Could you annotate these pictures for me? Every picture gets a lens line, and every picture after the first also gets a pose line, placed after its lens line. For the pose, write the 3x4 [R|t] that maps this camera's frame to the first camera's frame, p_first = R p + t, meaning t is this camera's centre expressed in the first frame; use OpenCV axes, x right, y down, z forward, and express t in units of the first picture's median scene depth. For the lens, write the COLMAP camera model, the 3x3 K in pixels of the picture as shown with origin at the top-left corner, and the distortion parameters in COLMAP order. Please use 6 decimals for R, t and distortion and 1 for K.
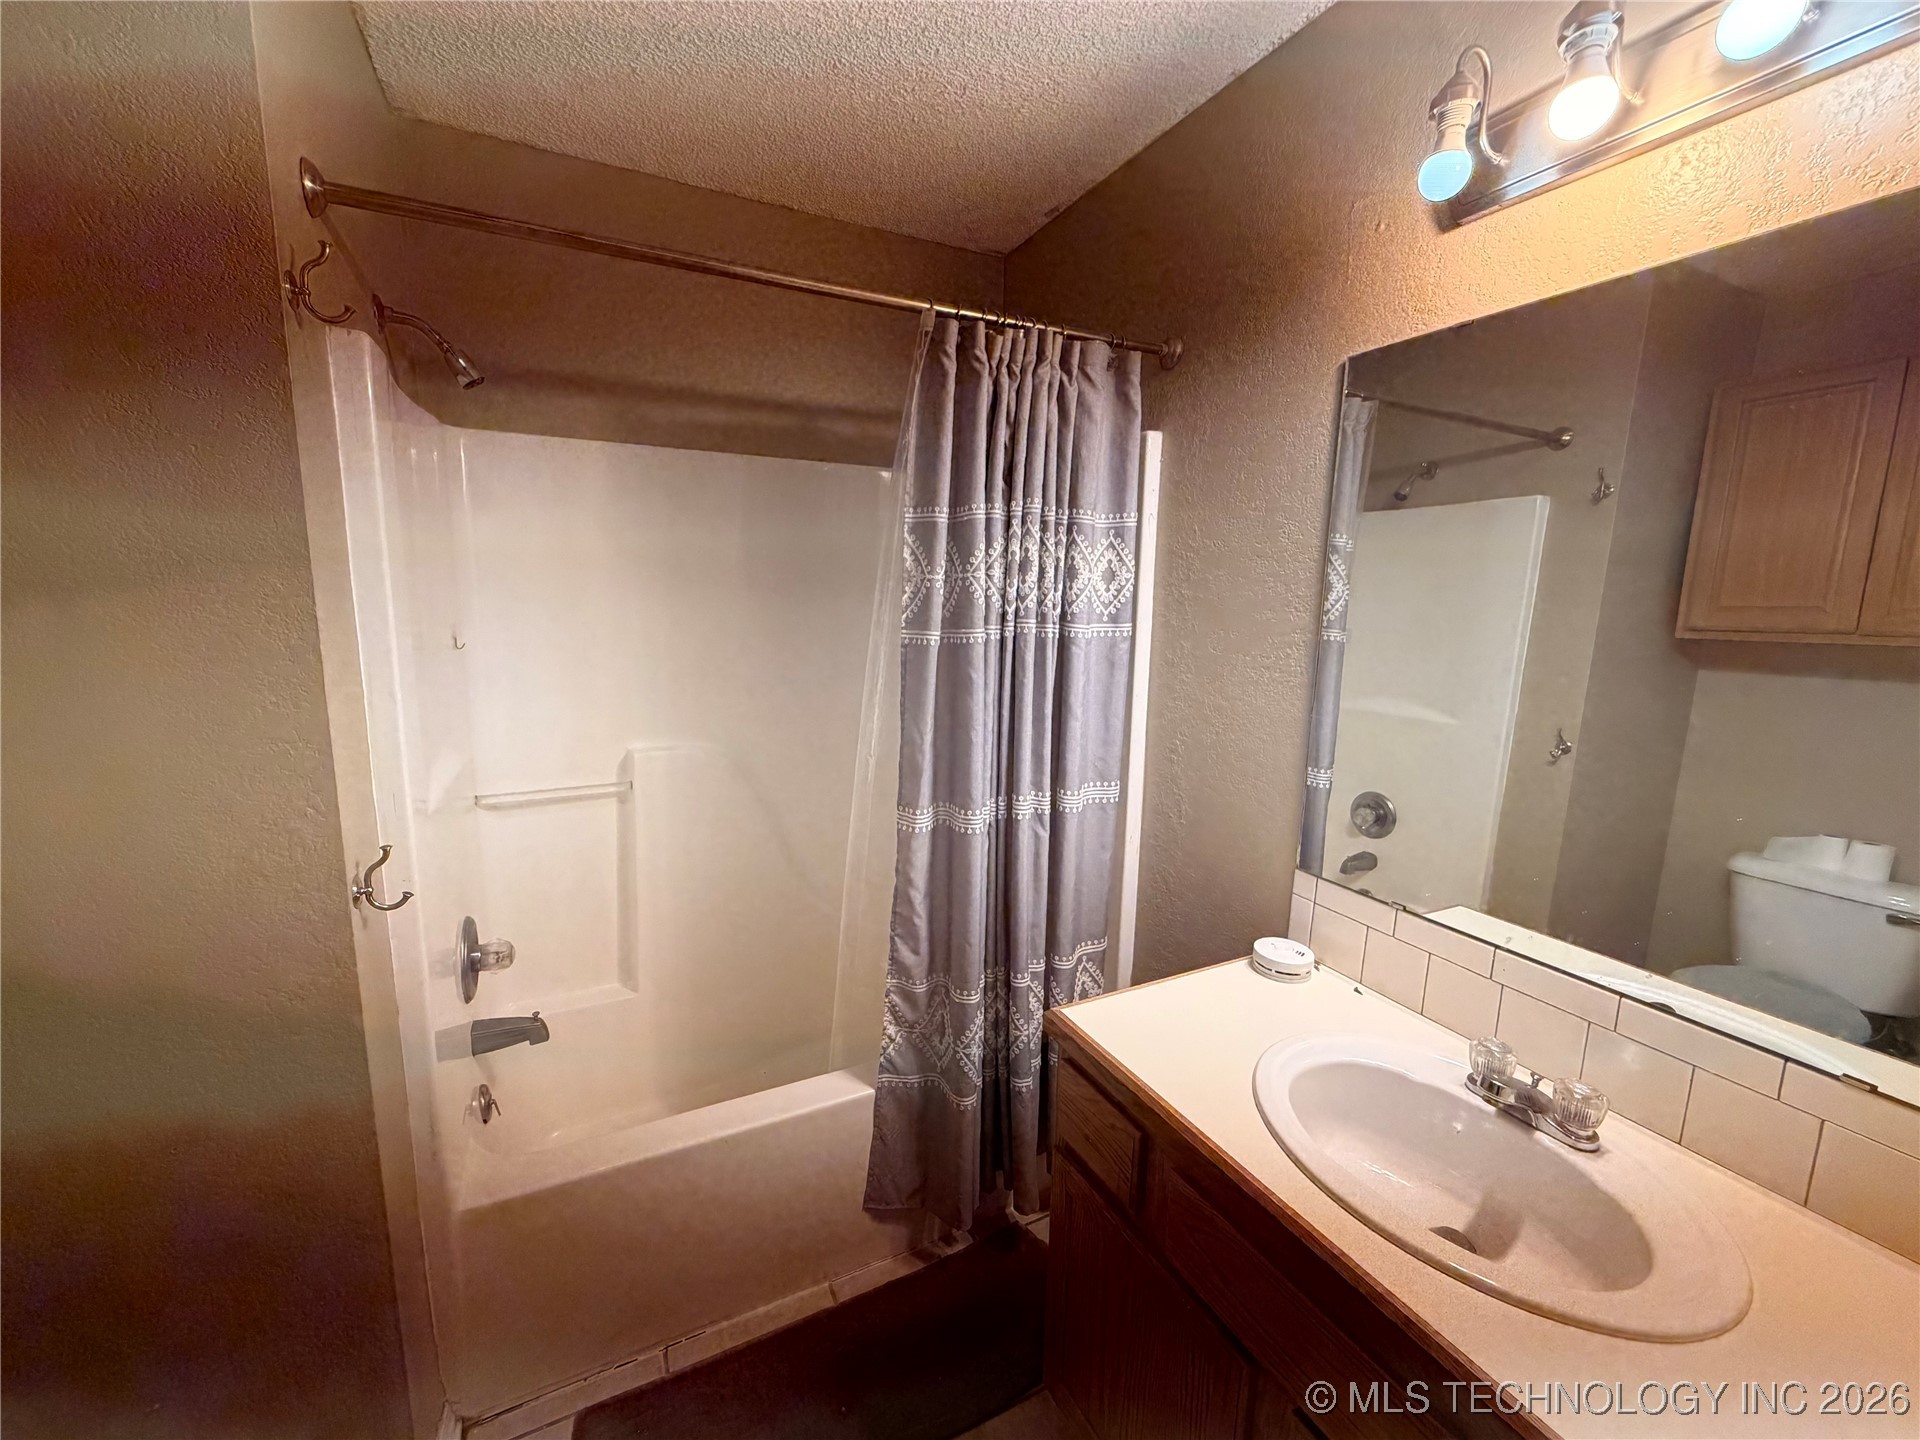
lens RADIAL K [[761.8, 0, 954.7], [0, 761.8, 720.9], [0, 0, 1]] dist [-0.000494, -0.000179]
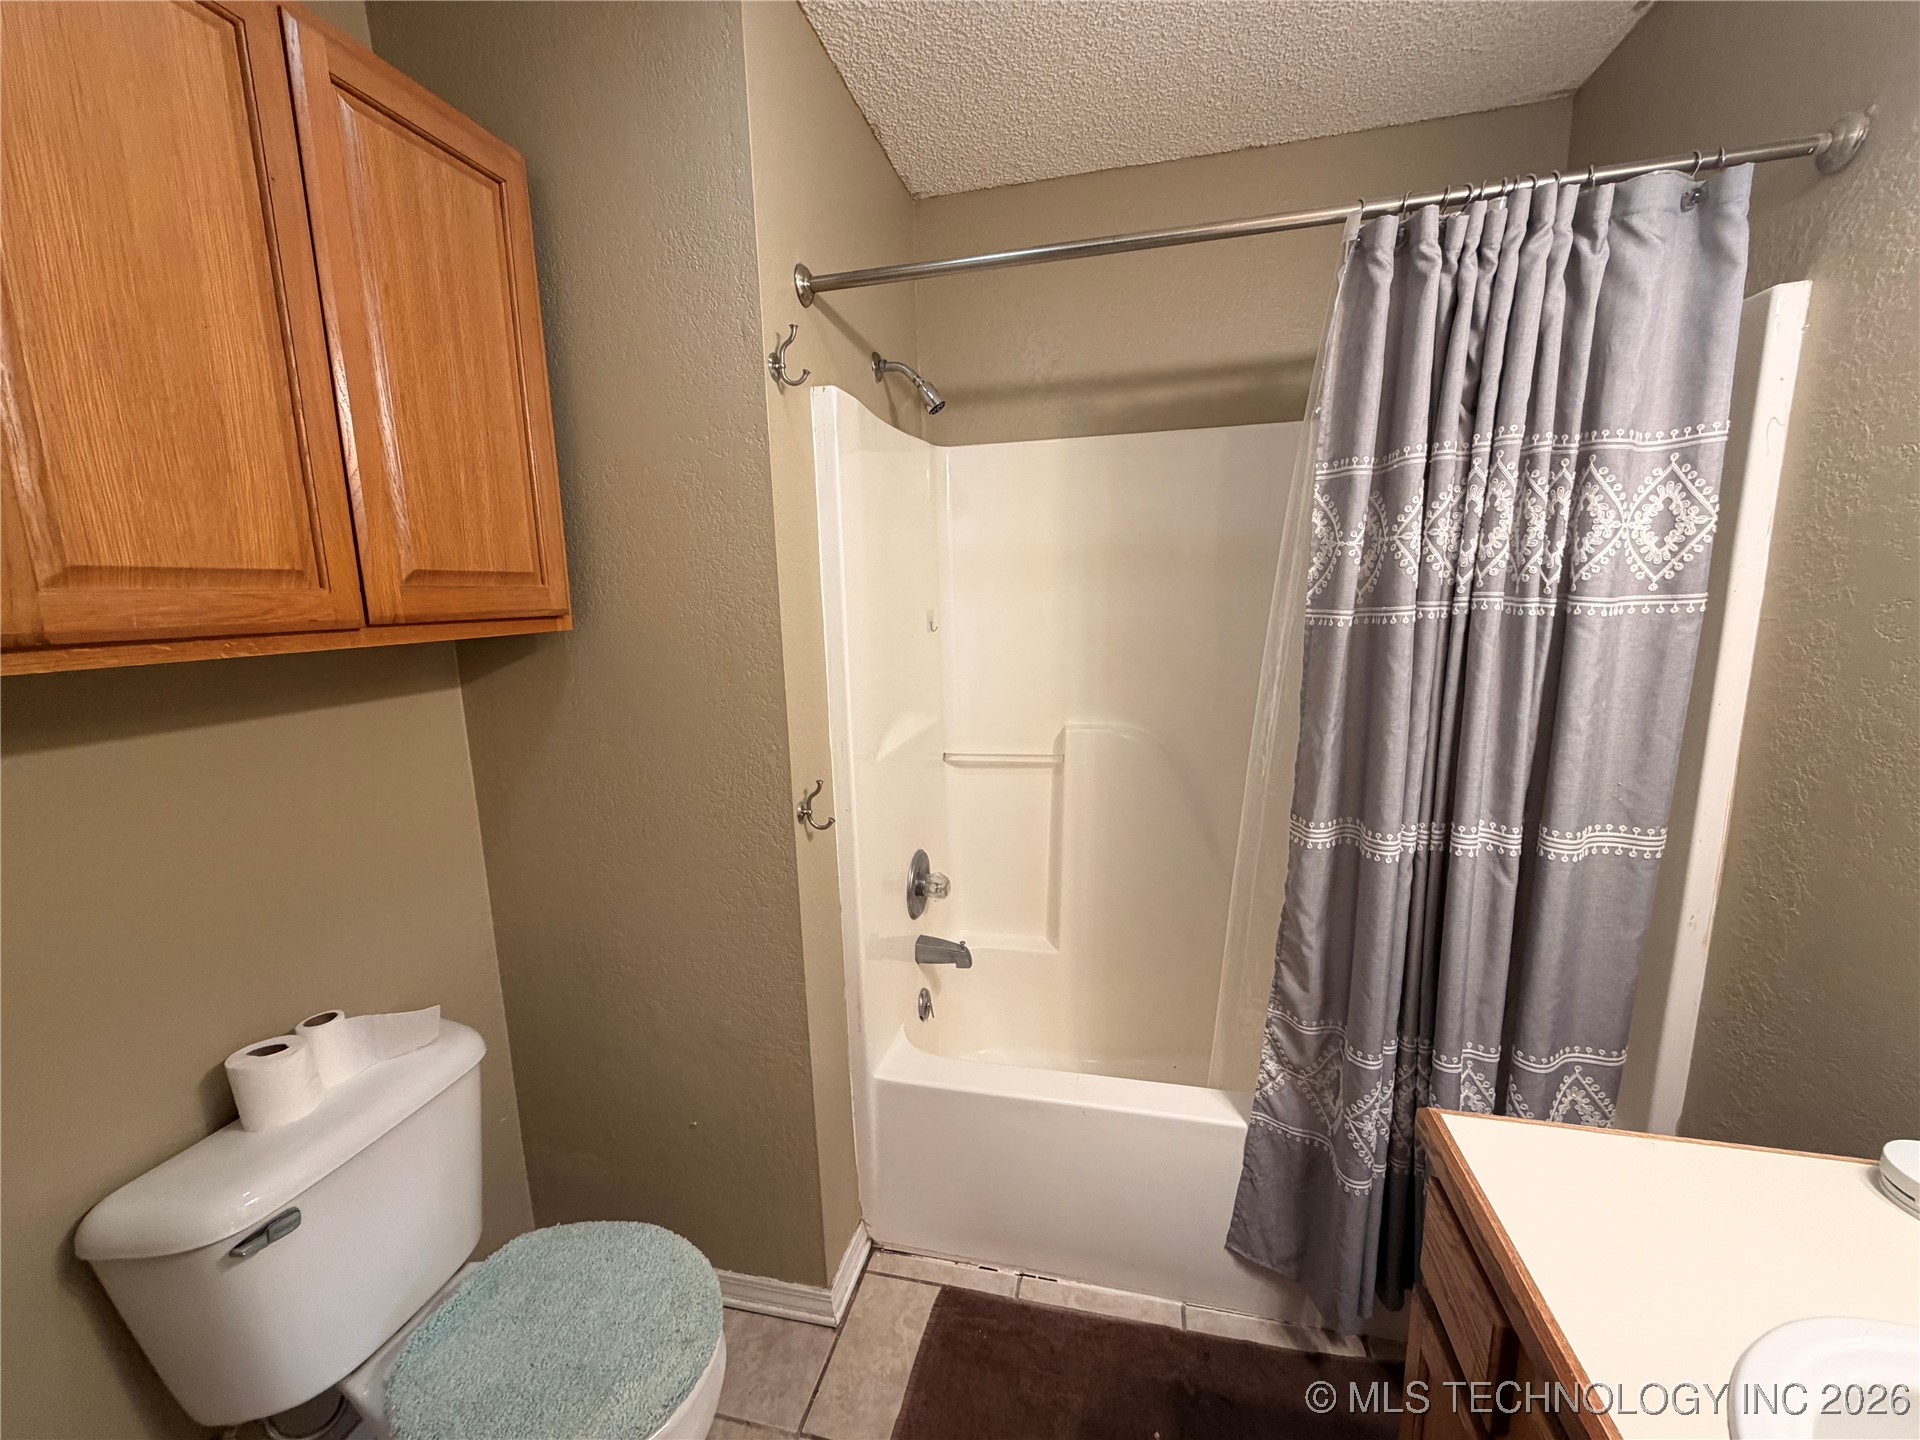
lens RADIAL K [[761.8, 0, 958.3], [0, 761.8, 720.8], [0, 0, 1]] dist [-0.000494, -0.000179]
pose [[0.768142, 0.075709, -0.635788, 0.173637], [-0.062705, 0.997106, 0.042975, -0.006834], [0.637202, 0.006856, 0.770667, 0.093189]]
